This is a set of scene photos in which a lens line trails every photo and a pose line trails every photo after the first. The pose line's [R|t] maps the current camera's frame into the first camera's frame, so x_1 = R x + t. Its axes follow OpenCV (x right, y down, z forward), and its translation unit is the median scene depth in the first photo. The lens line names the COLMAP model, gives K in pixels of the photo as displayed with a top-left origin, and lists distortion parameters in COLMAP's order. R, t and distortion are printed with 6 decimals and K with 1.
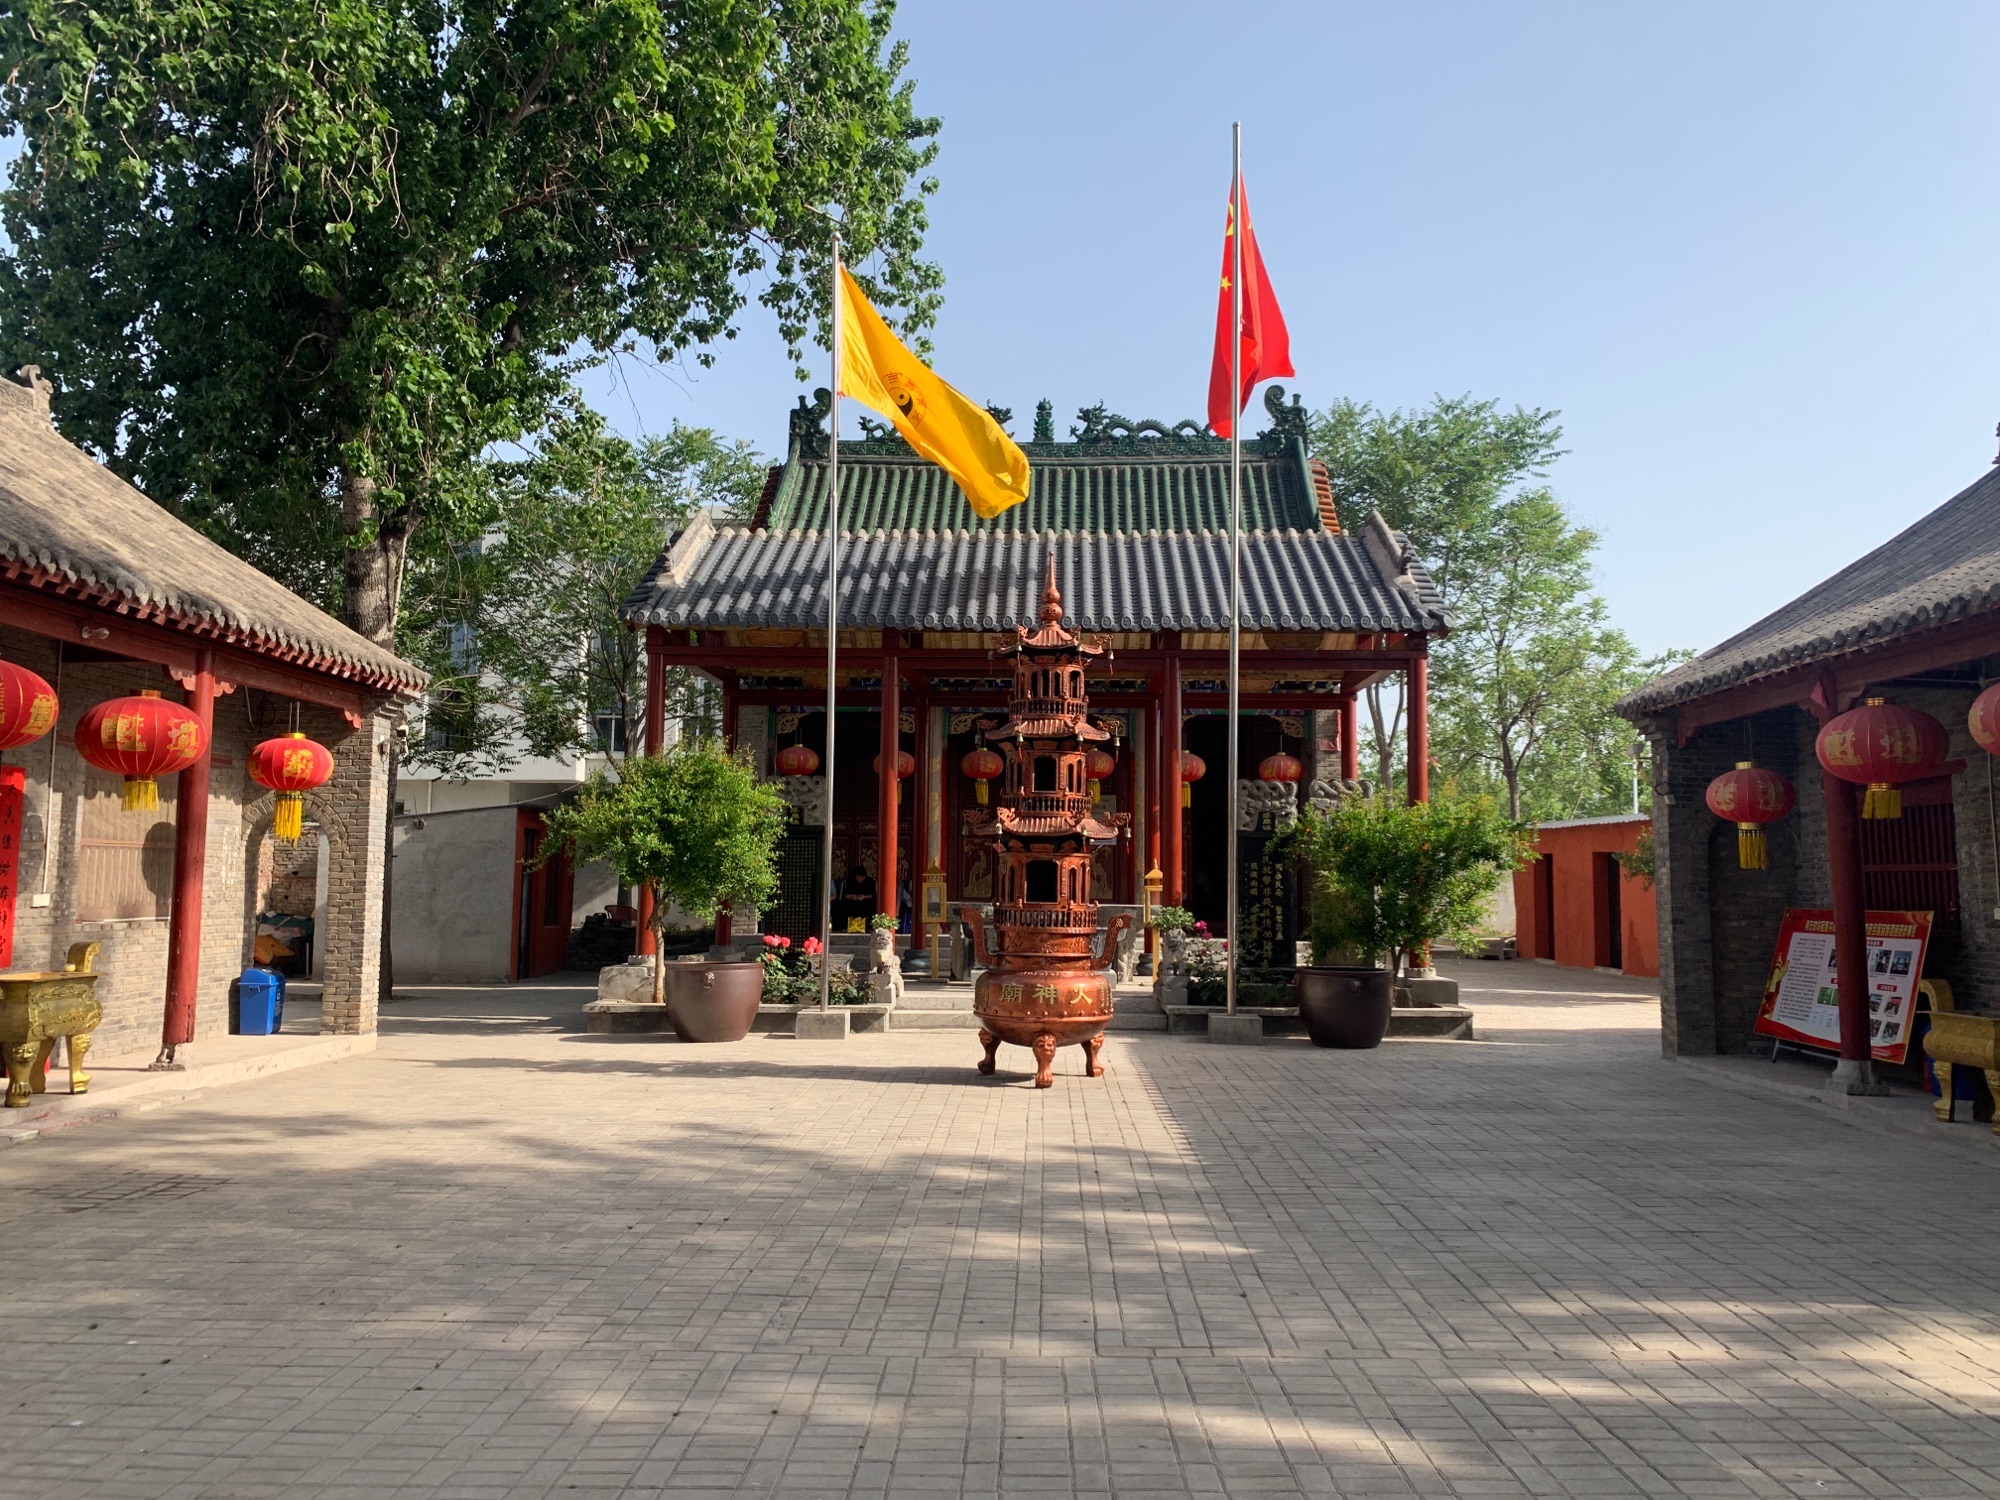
lens RADIAL K [[1517.2, 0, 1008.1], [0, 1517.2, 733.0], [0, 0, 1]] dist [0.022446, -0.006262]
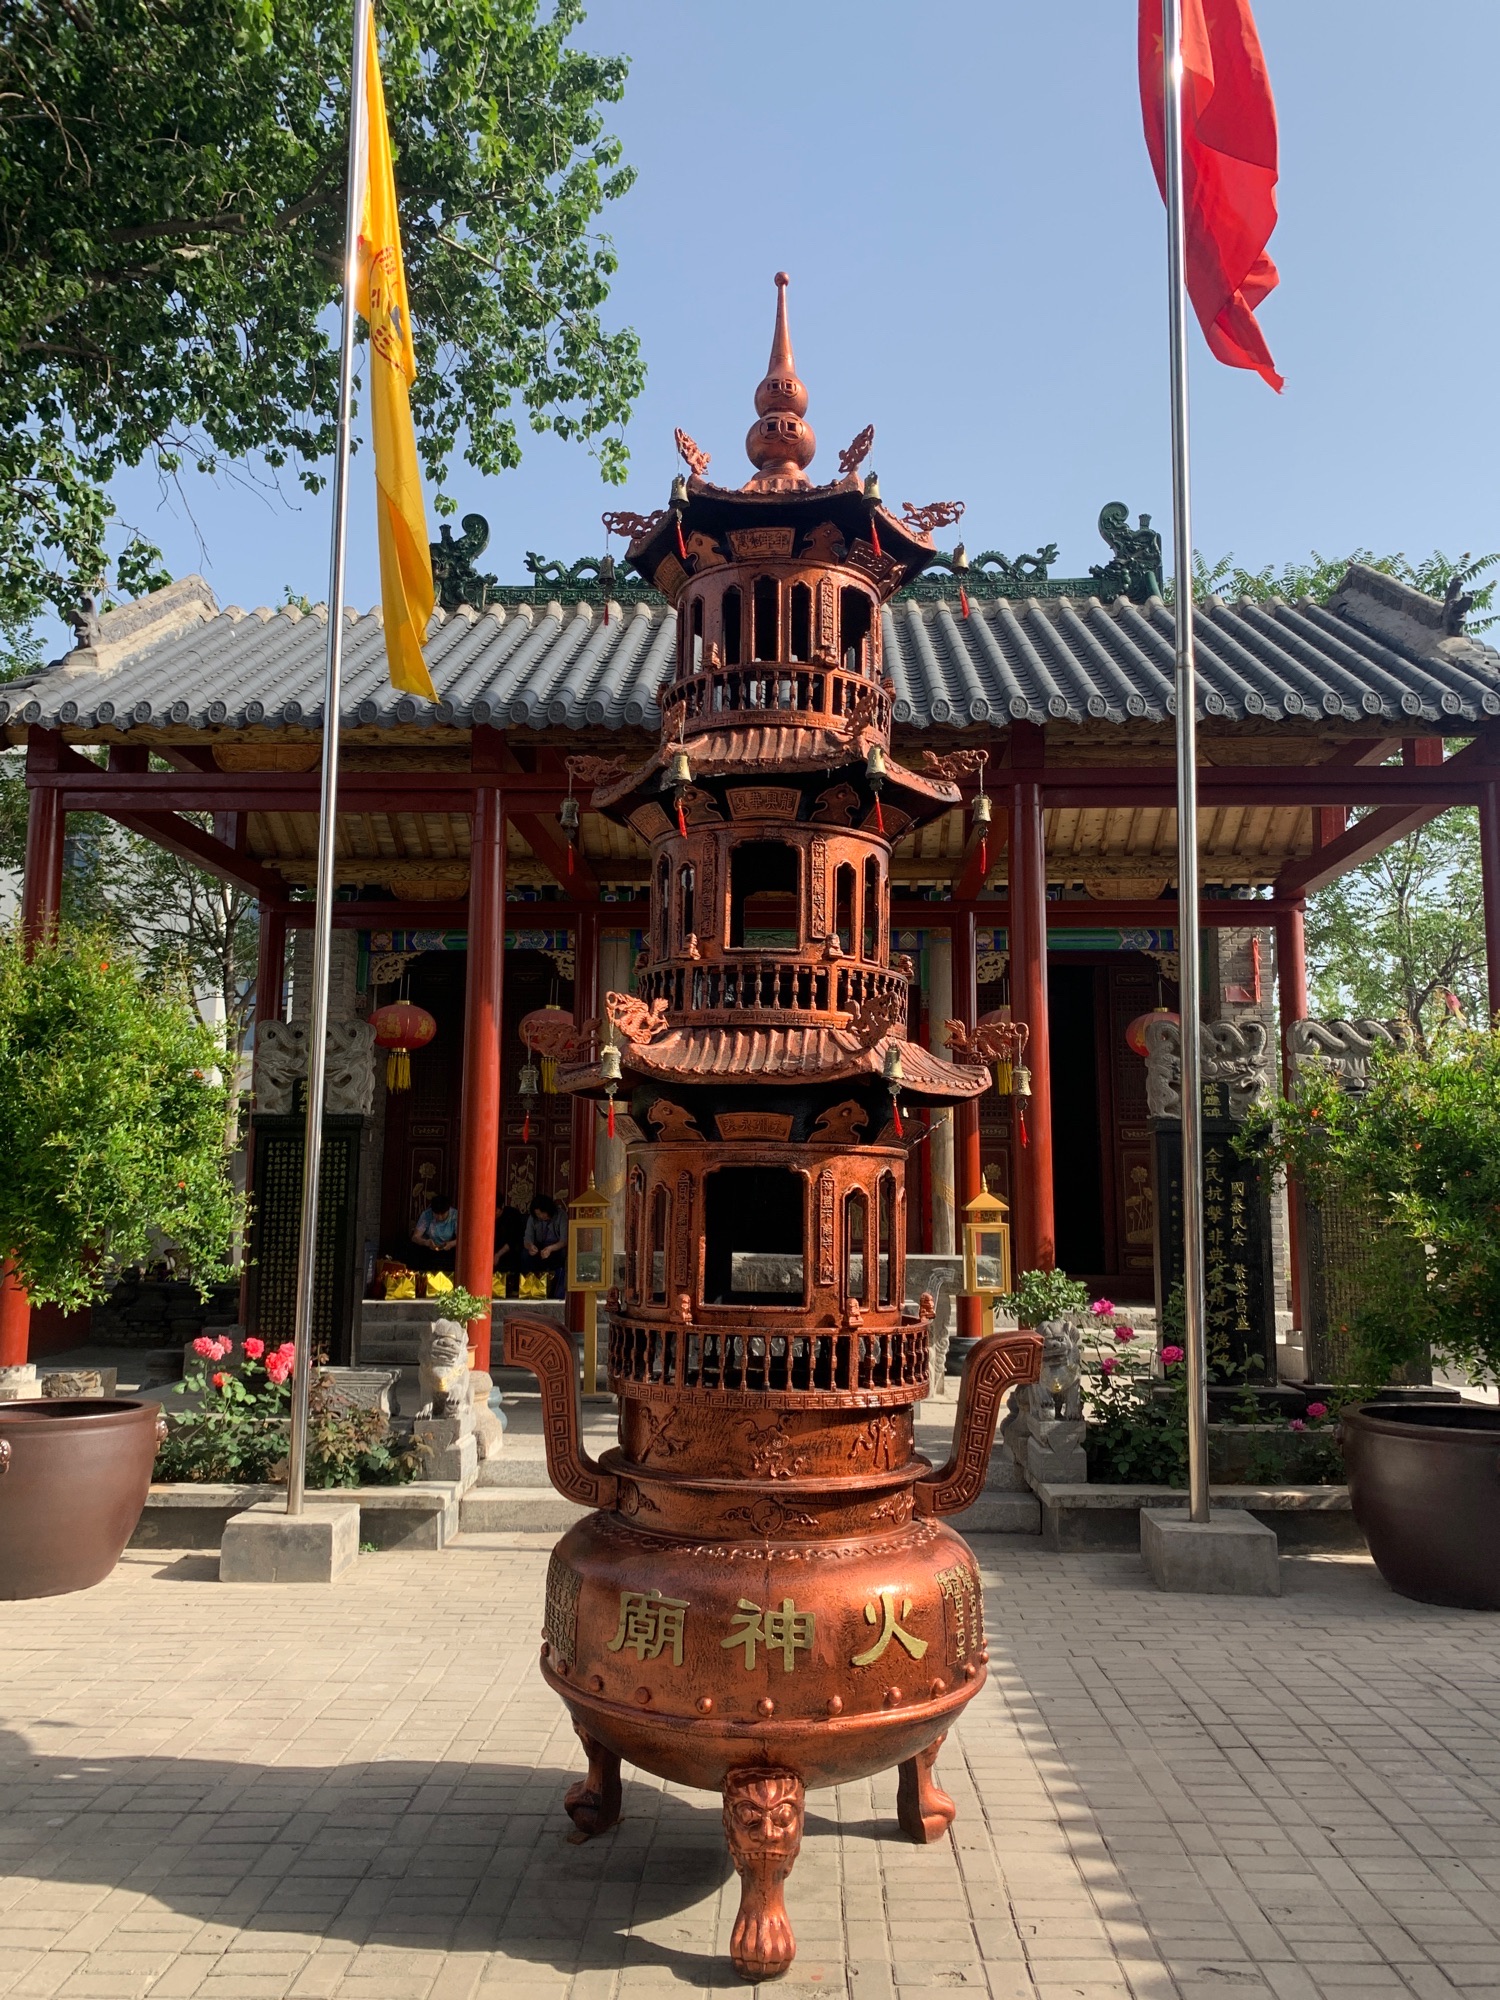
lens RADIAL K [[1517.2, 0, 745.1], [0, 1517.2, 998.4], [0, 0, 1]] dist [0.022446, -0.006262]
pose [[0.999931, -0.006206, -0.009951, 0.012297], [0.005818, 0.999239, -0.038568, 0.032313], [0.010182, 0.038507, 0.999206, 0.362258]]
